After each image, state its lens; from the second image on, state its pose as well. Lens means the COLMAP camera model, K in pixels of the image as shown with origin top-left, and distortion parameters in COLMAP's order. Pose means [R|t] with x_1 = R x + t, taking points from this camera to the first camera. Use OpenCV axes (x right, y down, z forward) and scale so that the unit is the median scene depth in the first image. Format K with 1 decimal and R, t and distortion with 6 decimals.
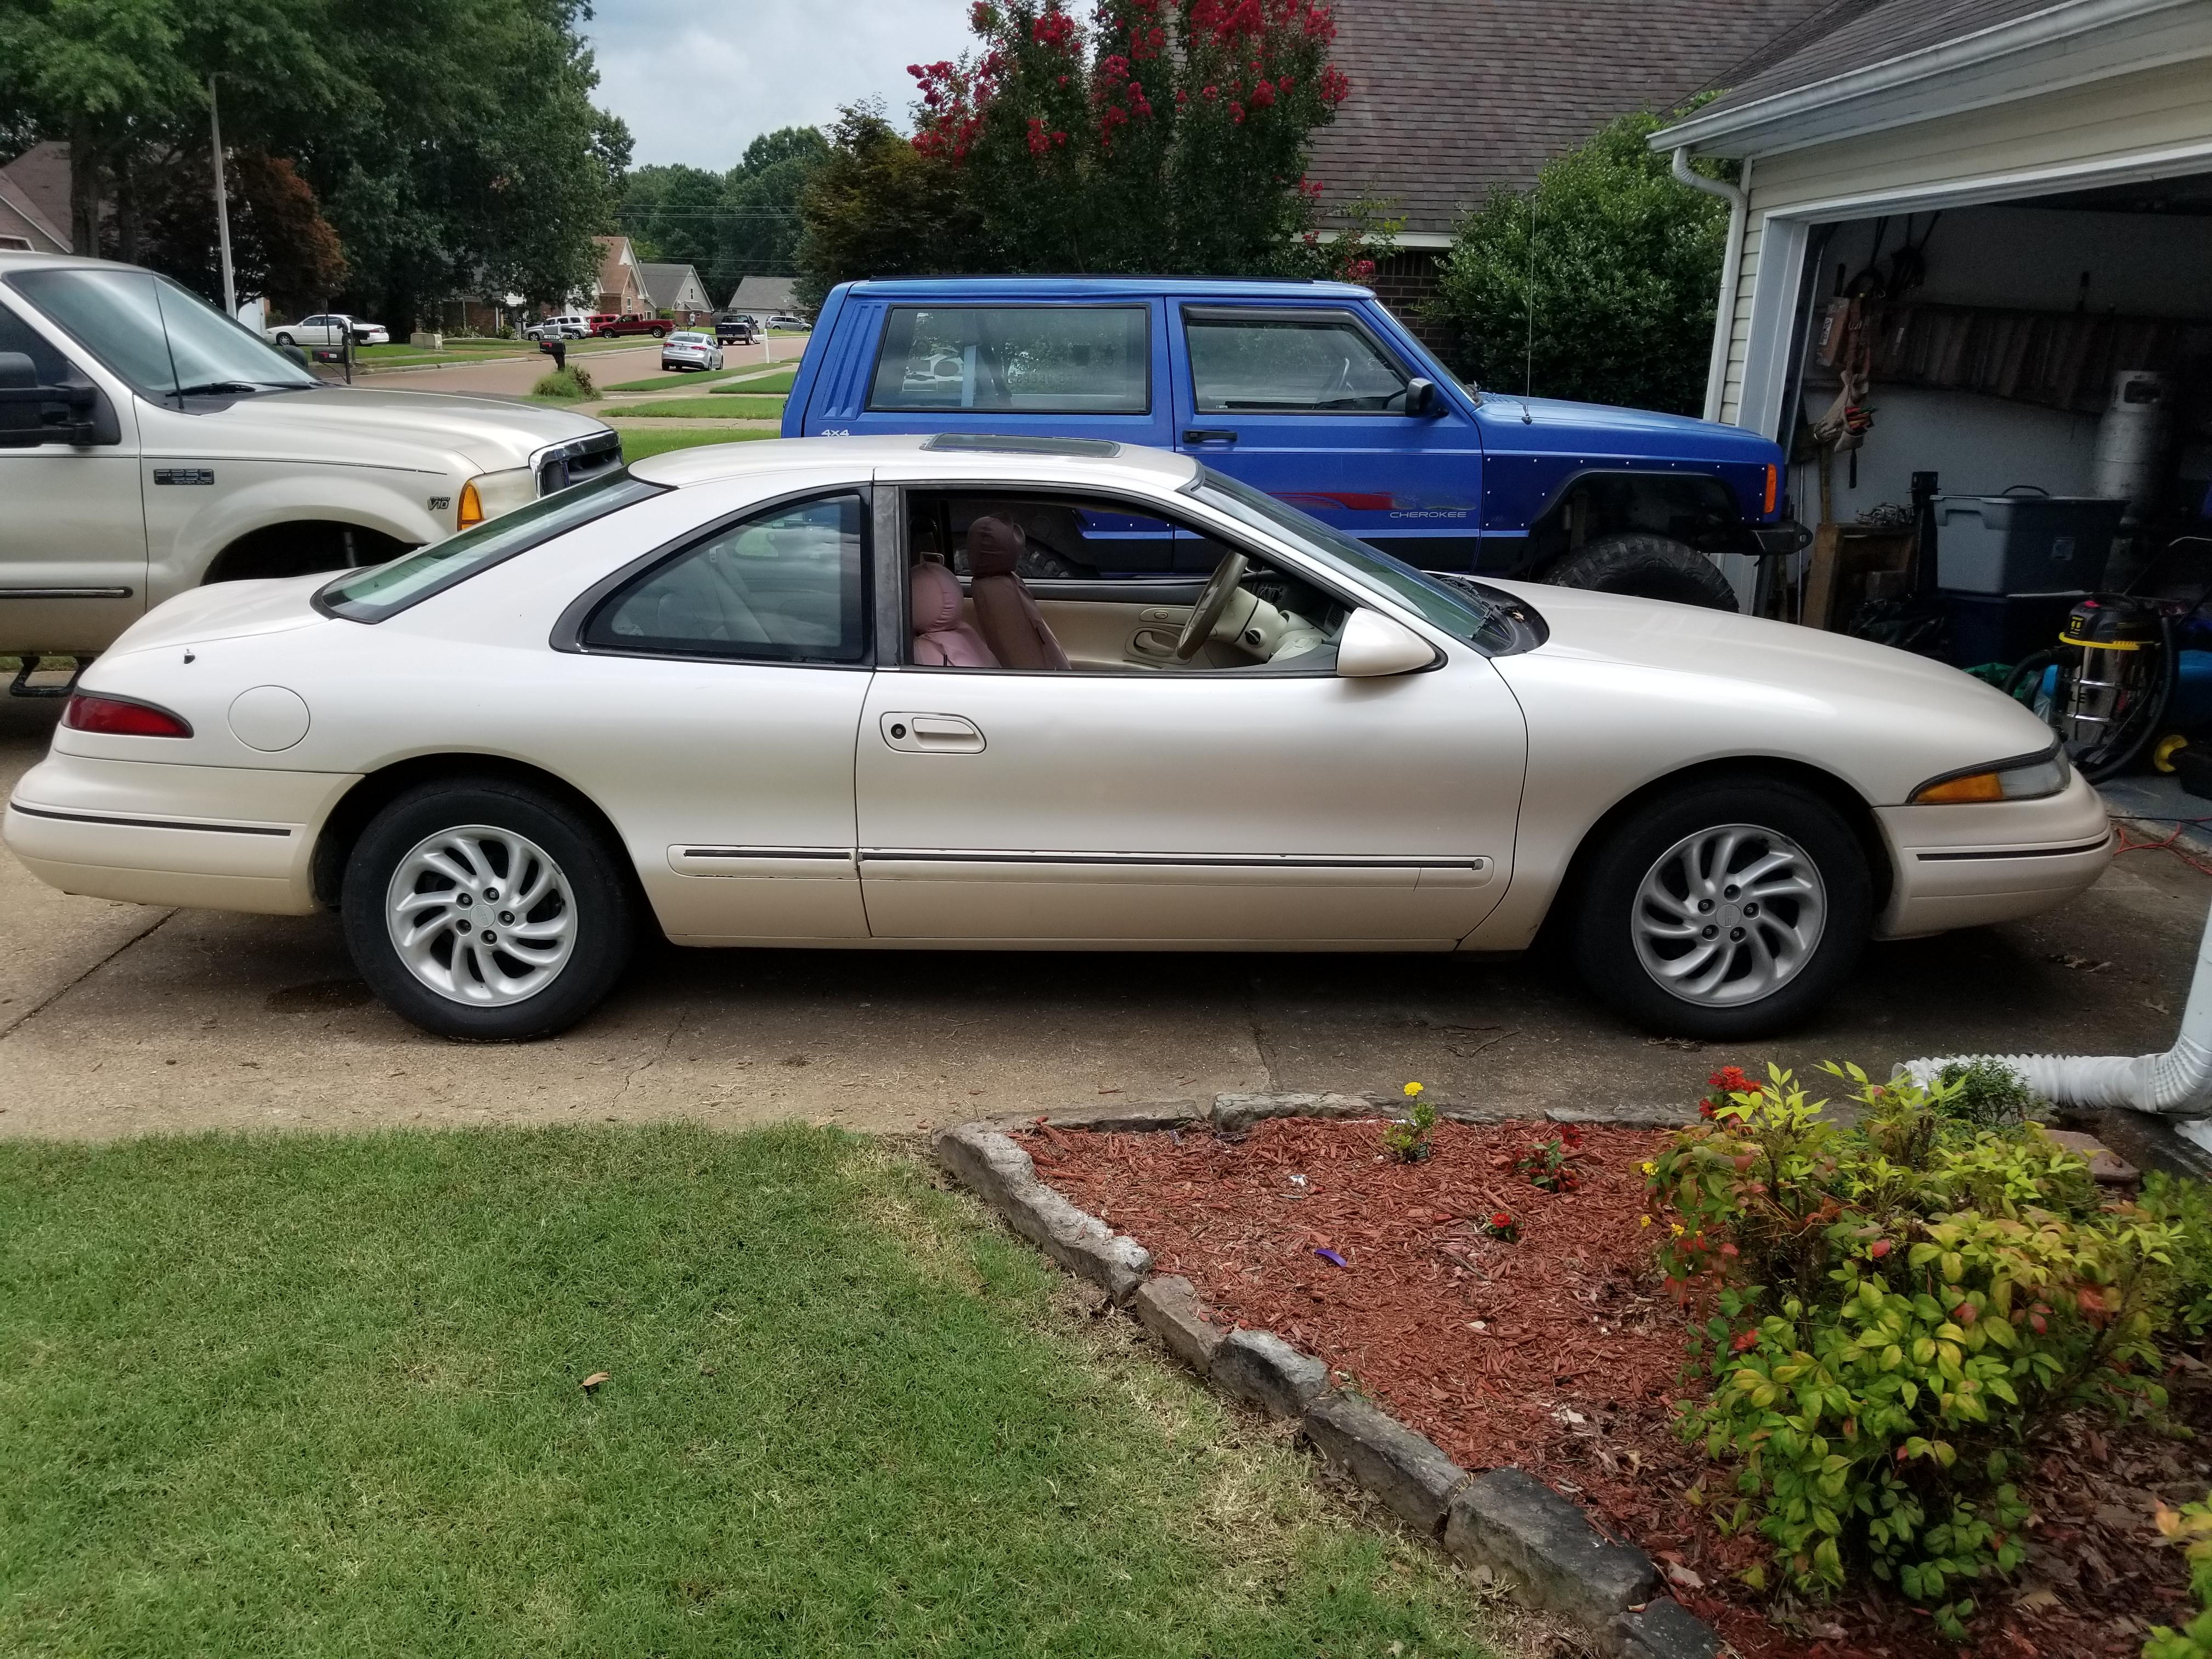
lens RADIAL K [[1712.8, 0, 1101.5], [0, 1712.8, 835.8], [0, 0, 1]] dist [0.036303, -0.074359]
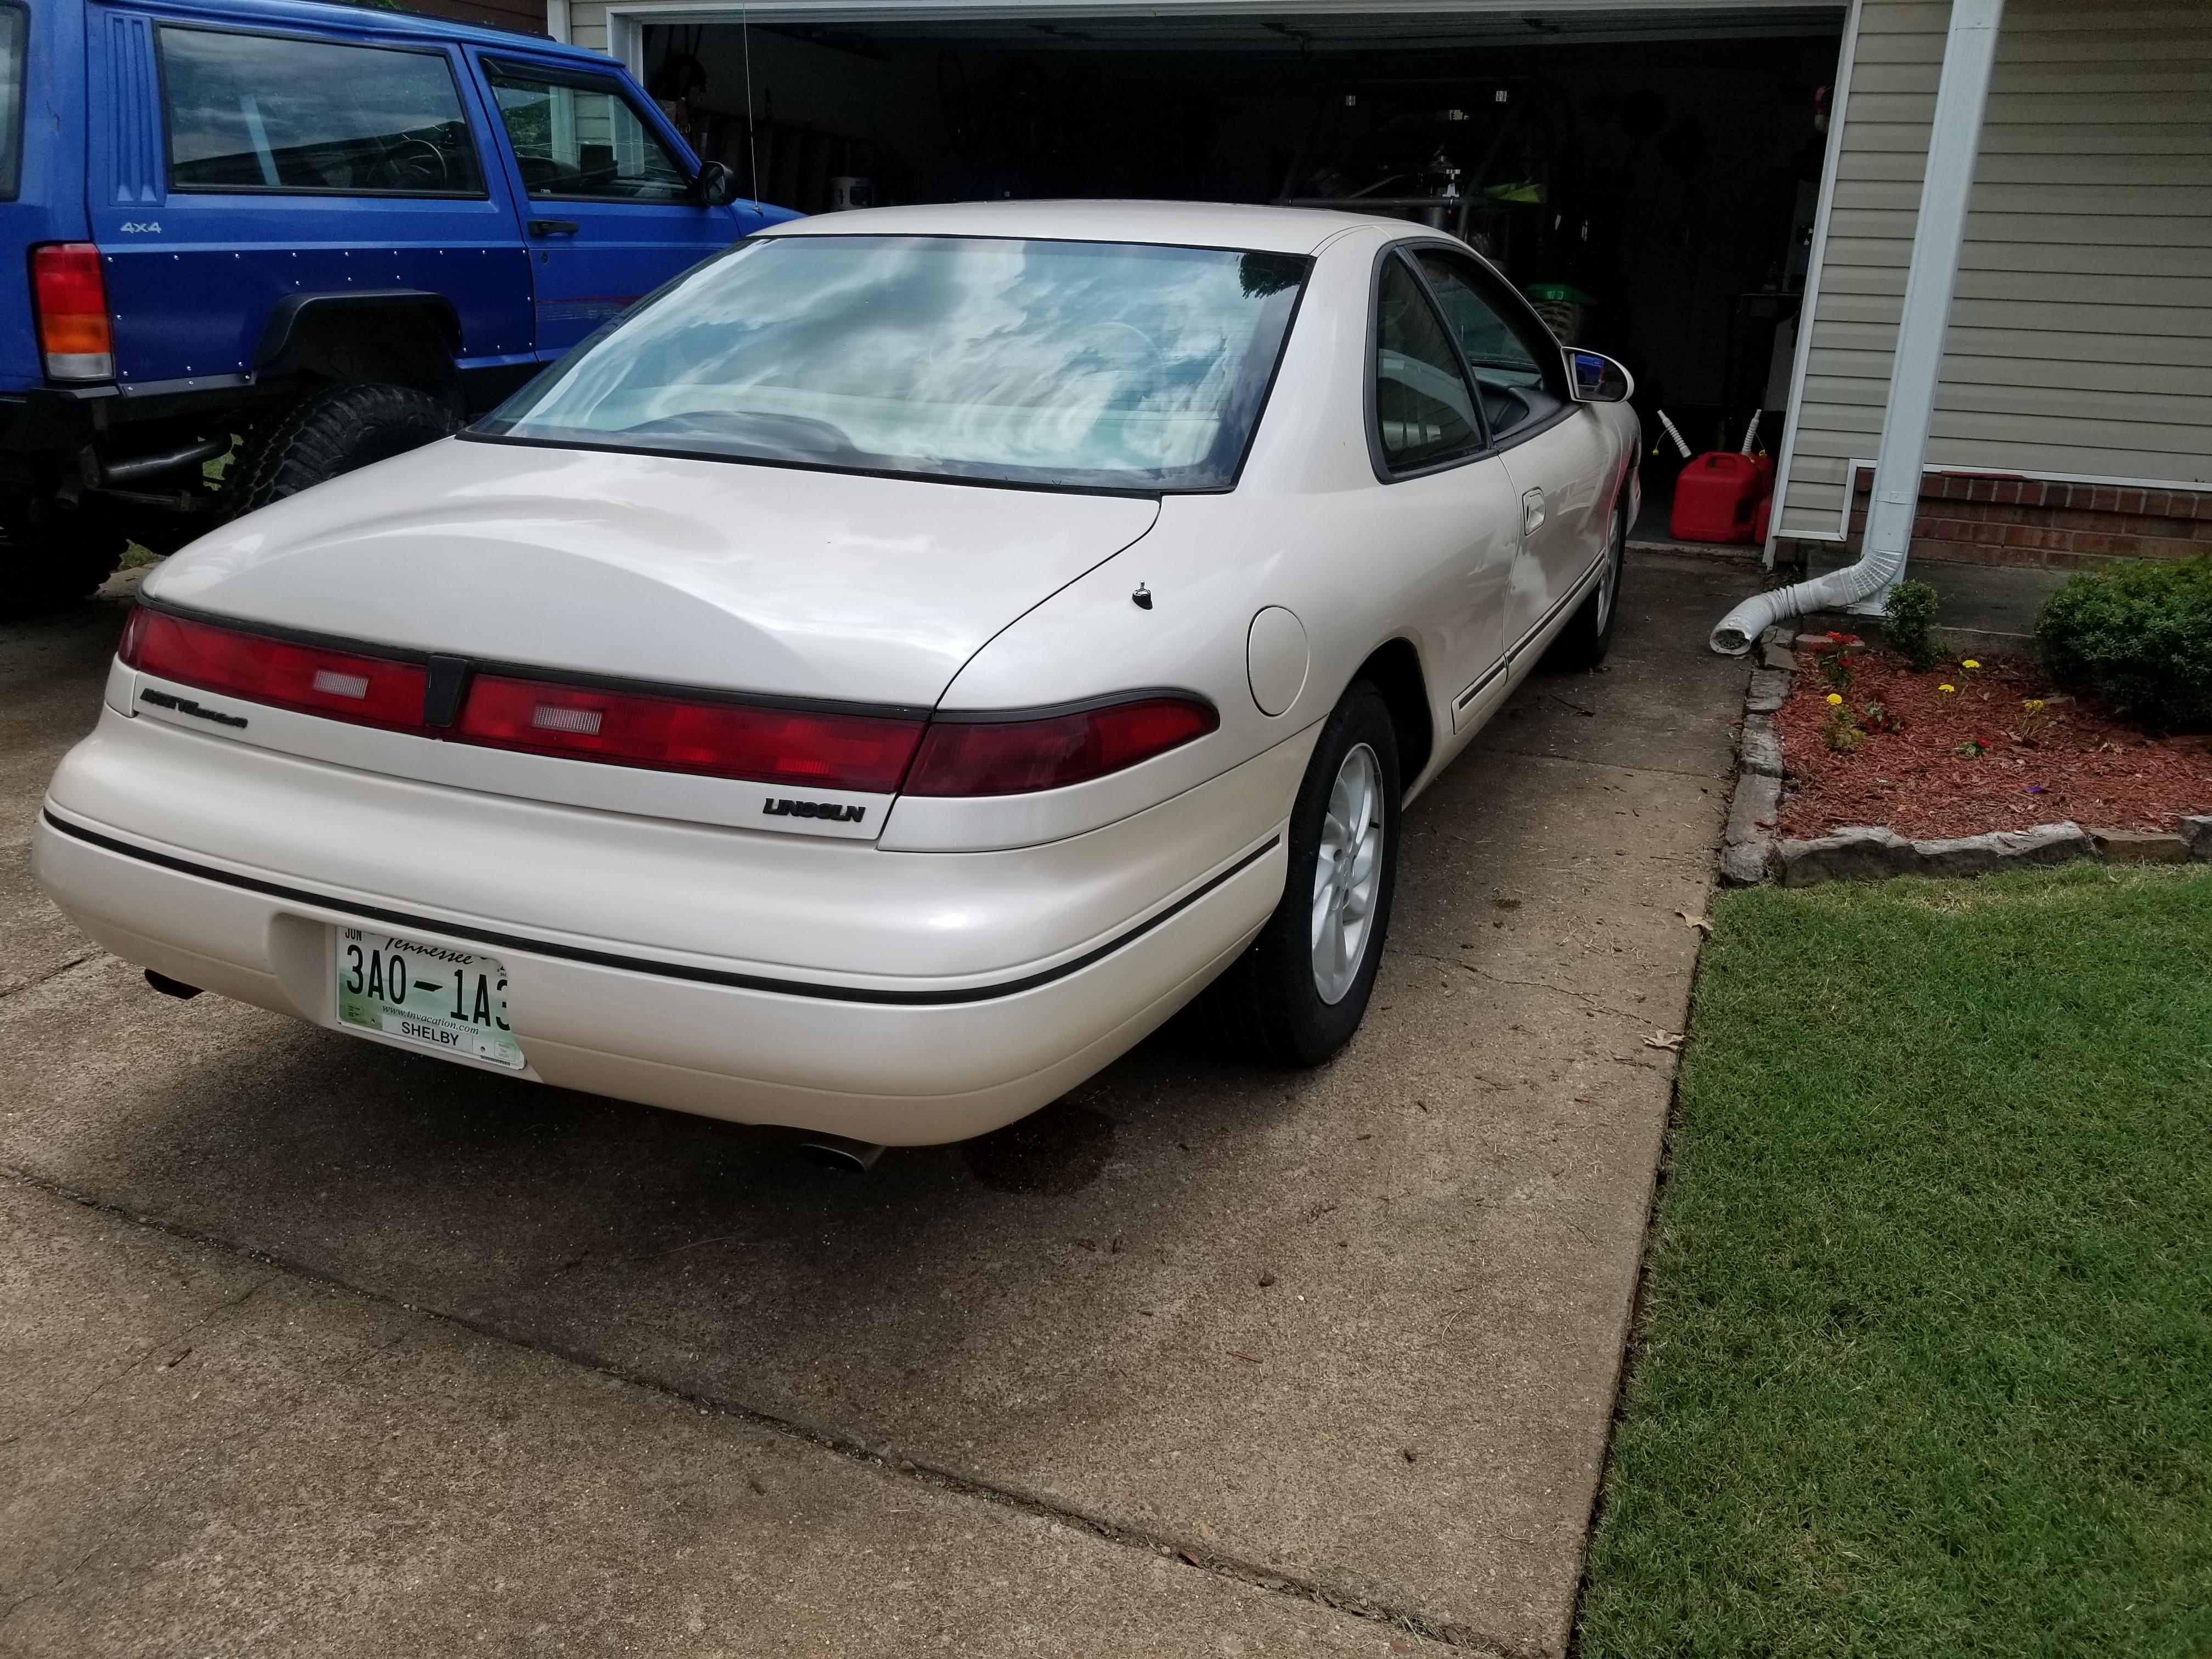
lens RADIAL K [[1712.8, 0, 1103.2], [0, 1712.8, 824.2], [0, 0, 1]] dist [0.036303, -0.074359]
pose [[0.422397, -0.300470, 0.855160, -0.853587], [0.242651, 0.946506, 0.212711, -0.122054], [-0.873328, 0.117657, 0.472711, 0.649064]]
